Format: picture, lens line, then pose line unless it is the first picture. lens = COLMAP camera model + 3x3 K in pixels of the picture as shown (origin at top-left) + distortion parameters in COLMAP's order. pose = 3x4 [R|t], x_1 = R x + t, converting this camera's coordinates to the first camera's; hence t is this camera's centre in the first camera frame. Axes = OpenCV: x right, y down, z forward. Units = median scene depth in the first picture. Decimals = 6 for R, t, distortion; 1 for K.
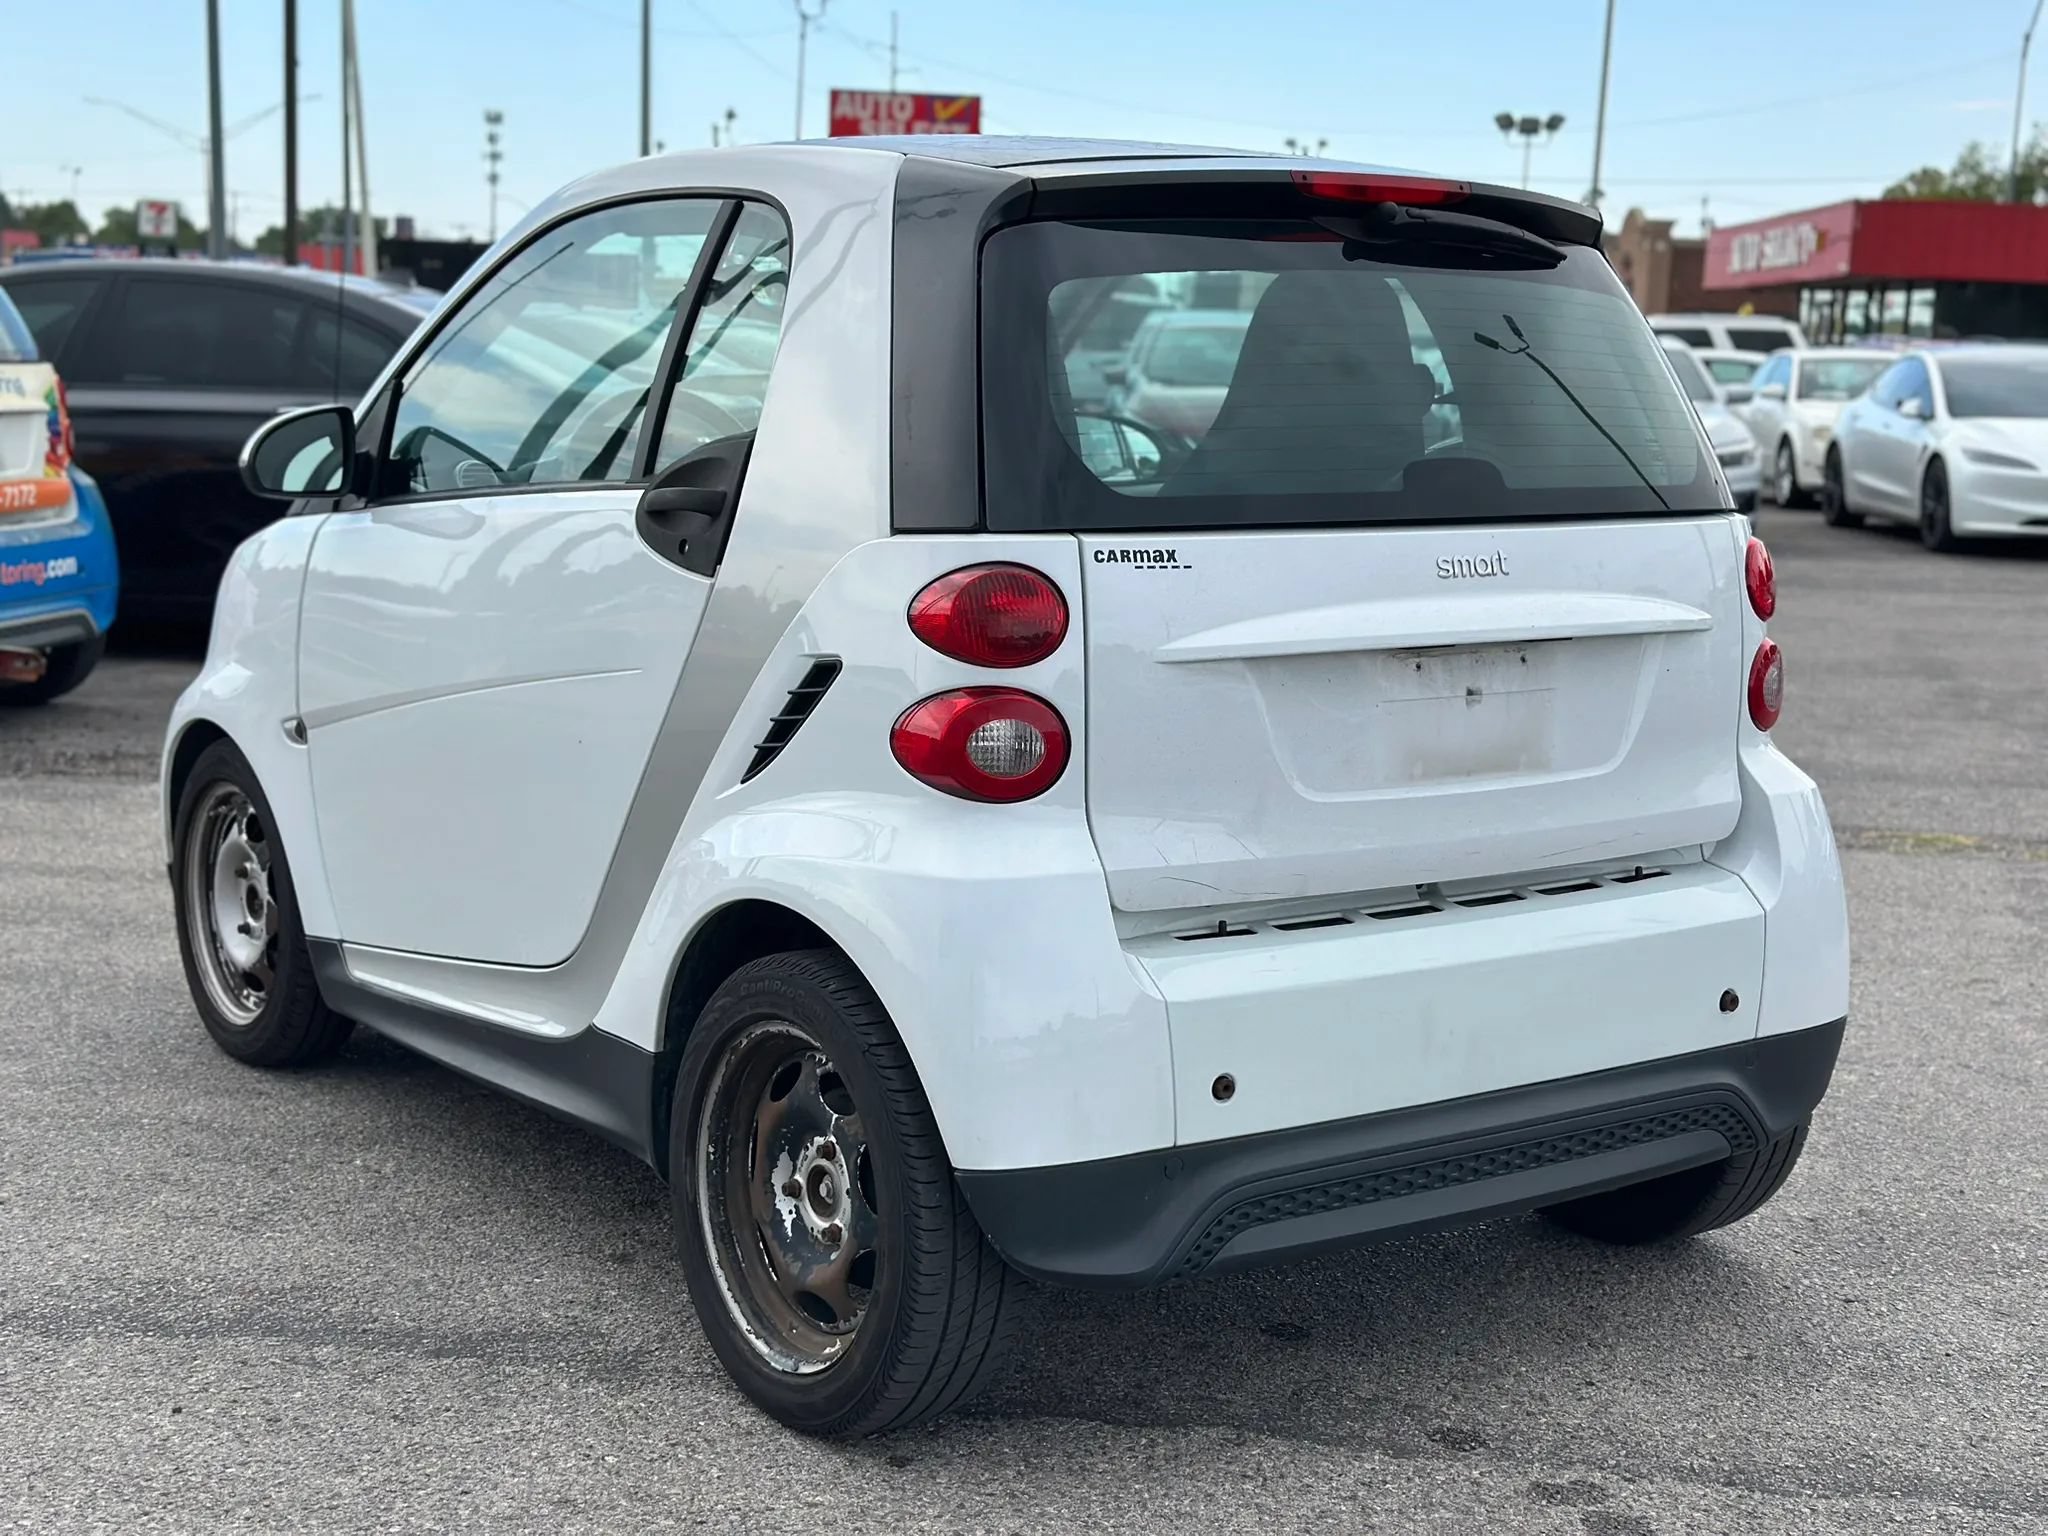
lens RADIAL K [[2923.3, 0, 1028.5], [0, 2923.3, 772.1], [0, 0, 1]] dist [0.106482, 0.000000]
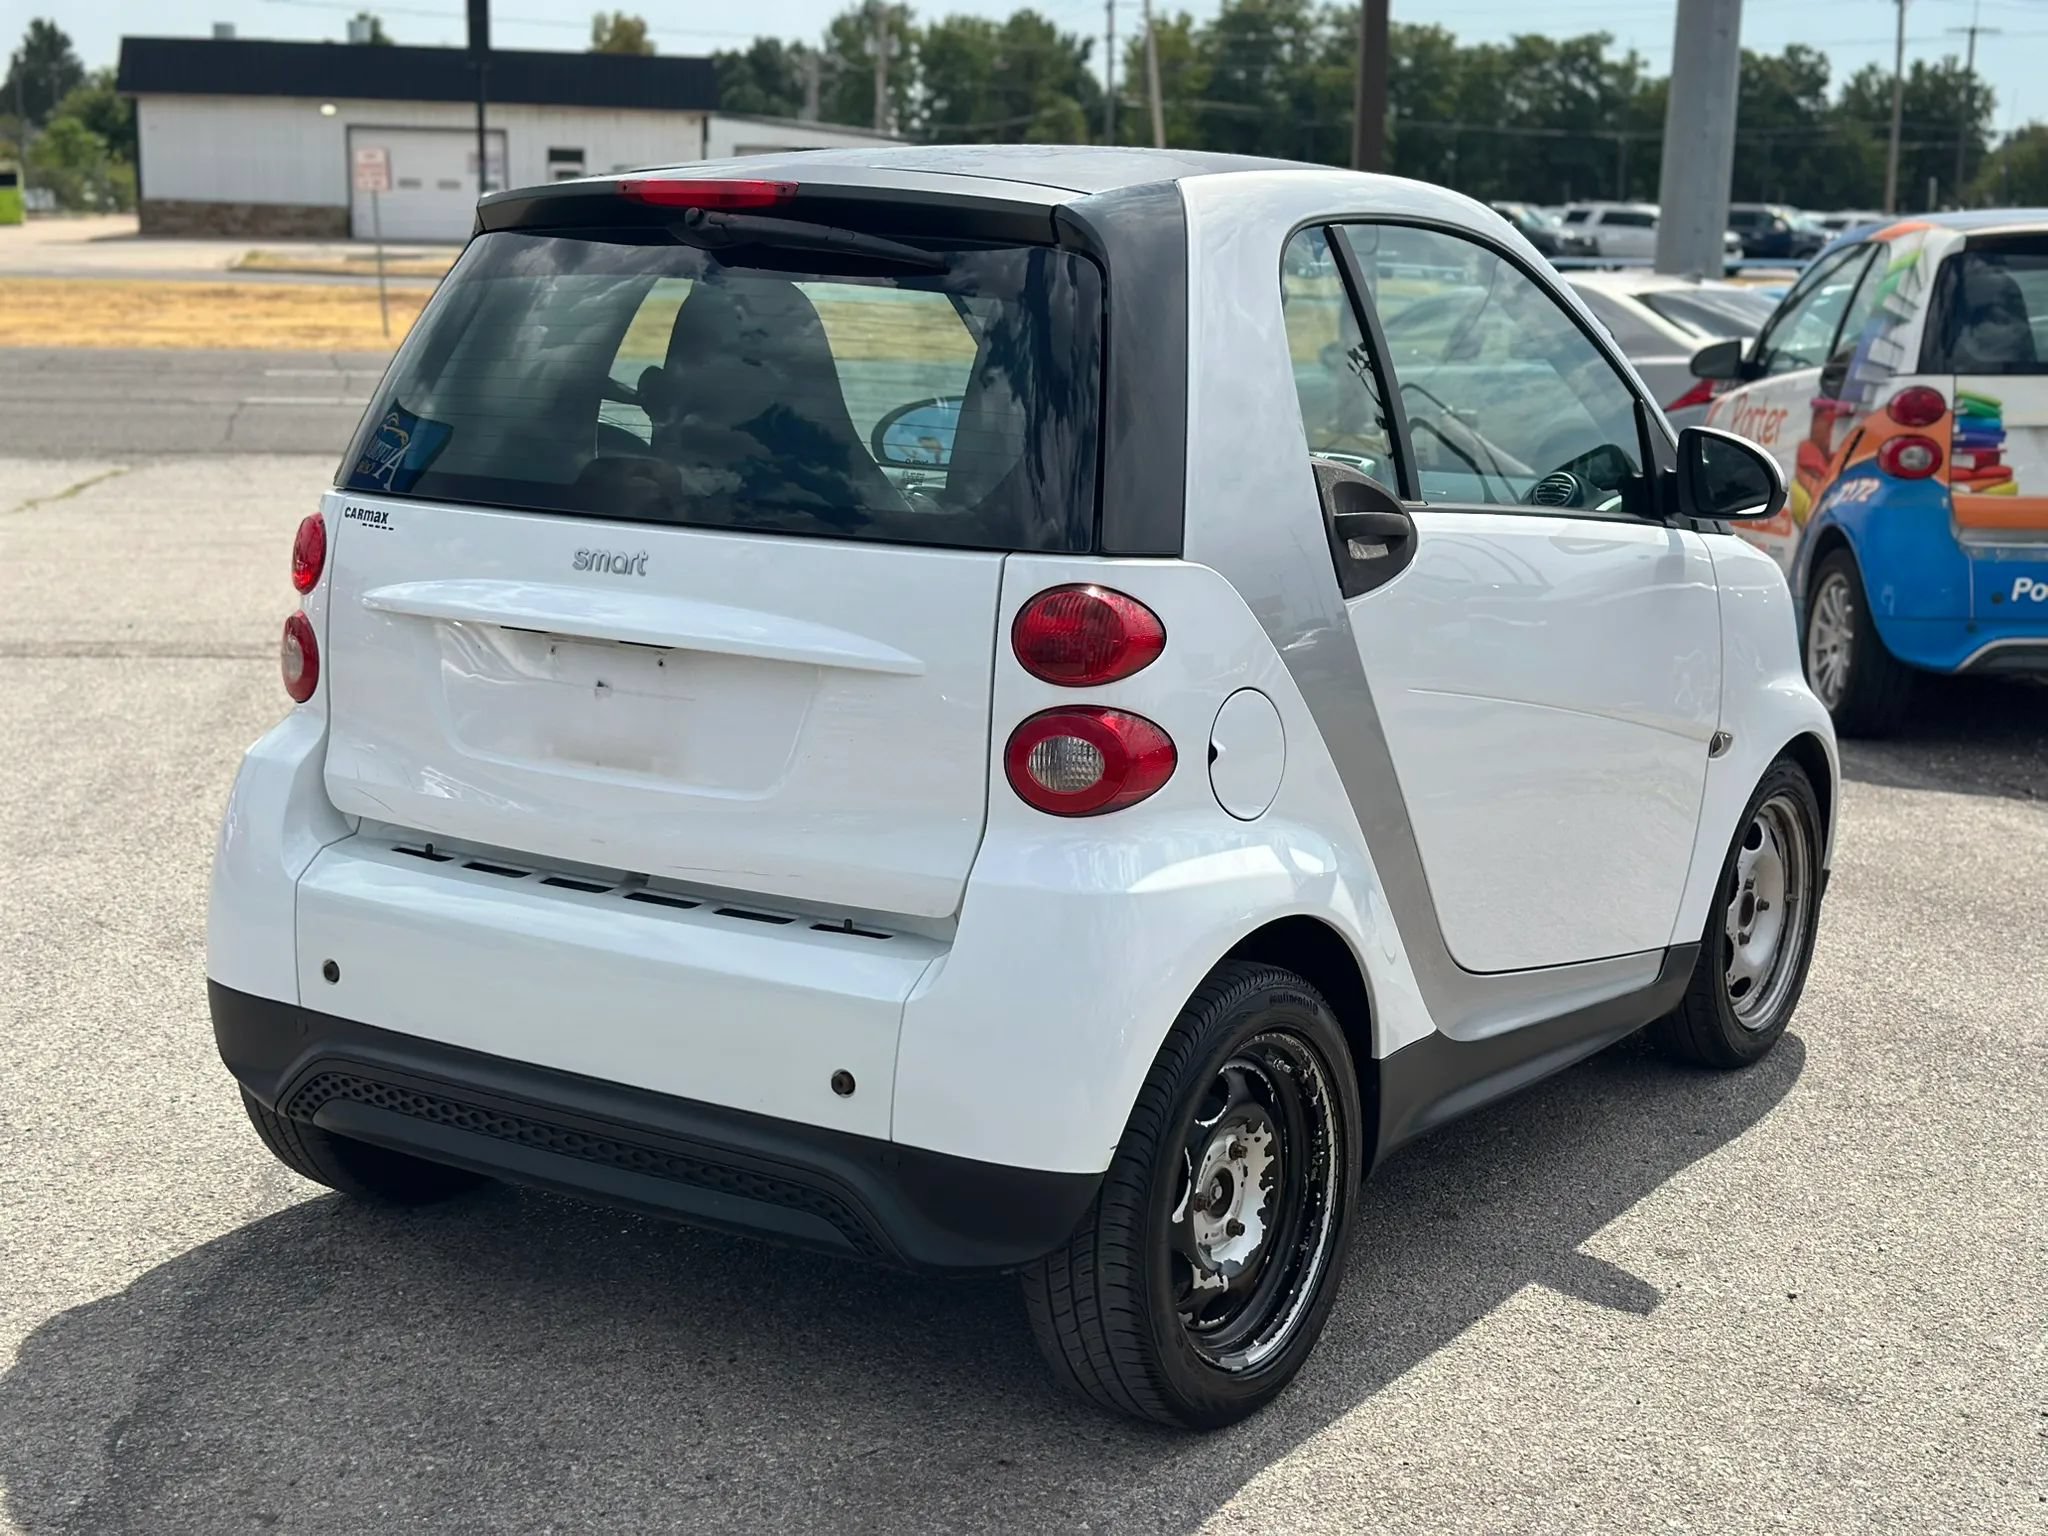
lens RADIAL K [[2923.3, 0, 1036.3], [0, 2923.3, 766.4], [0, 0, 1]] dist [0.106482, 0.000000]
pose [[0.328356, 0.148685, -0.932778, 1.131611], [-0.153336, 0.982824, 0.102685, -0.124449], [0.932025, 0.109311, 0.345515, 0.769379]]
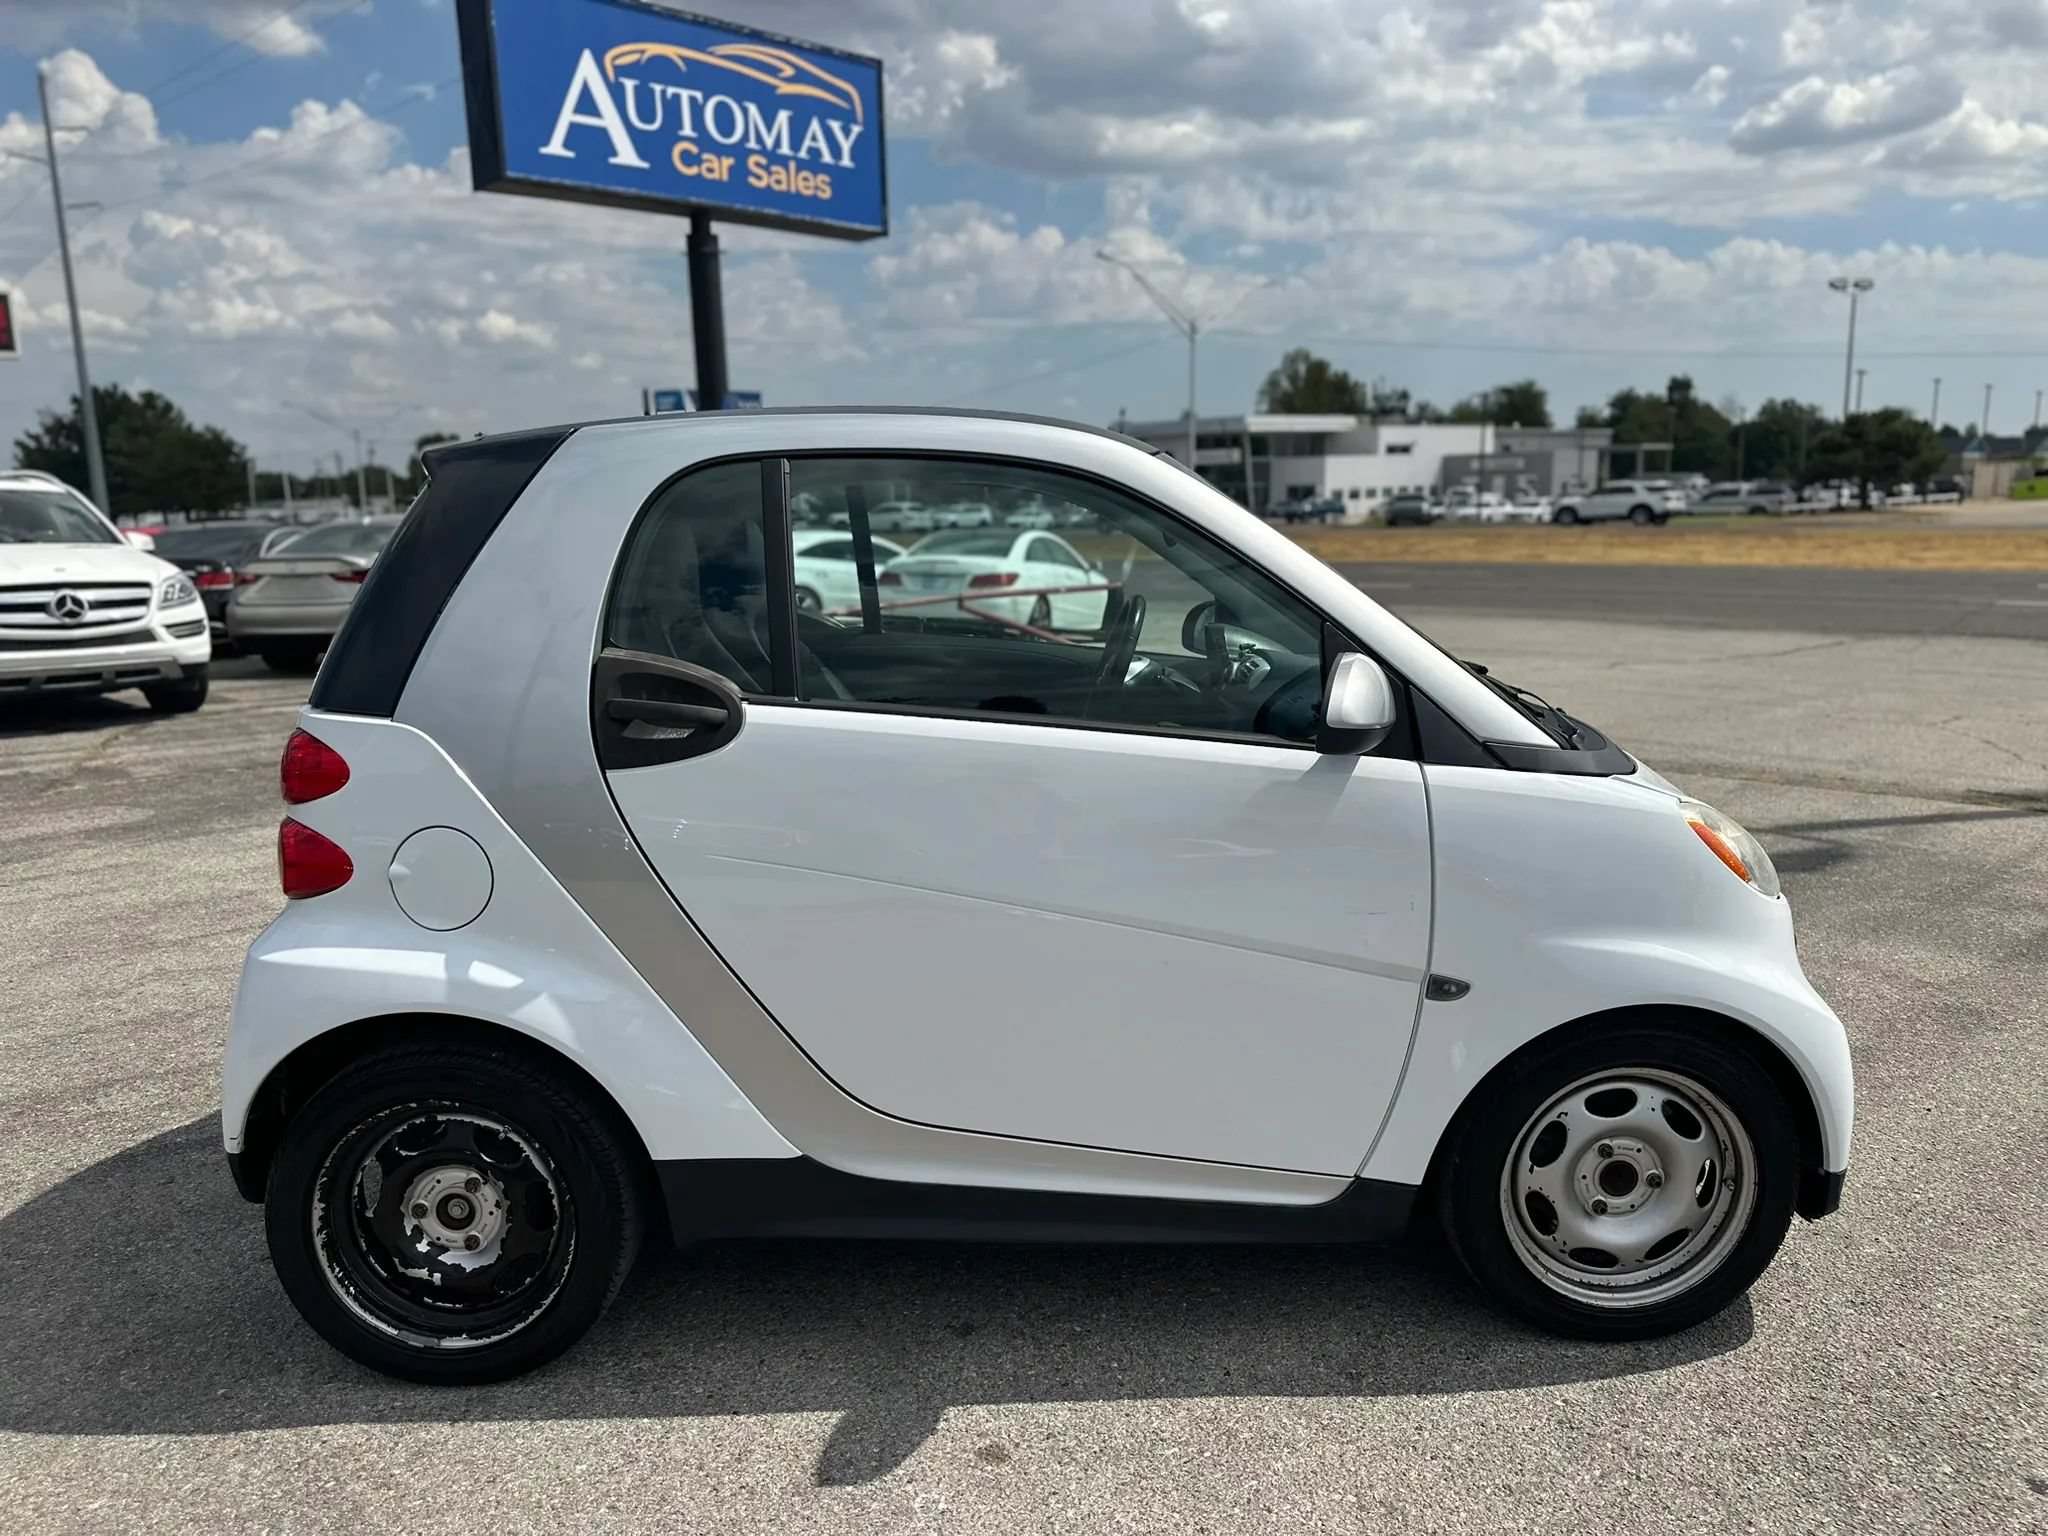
lens RADIAL K [[1468.1, 0, 978.3], [0, 1468.1, 753.7], [0, 0, 1]] dist [0.027801, -0.034655]
pose [[-0.596401, 0.115434, -0.794343, 0.603490], [-0.126238, 0.963802, 0.234841, -0.264610], [0.792698, 0.240336, -0.560240, 1.681239]]
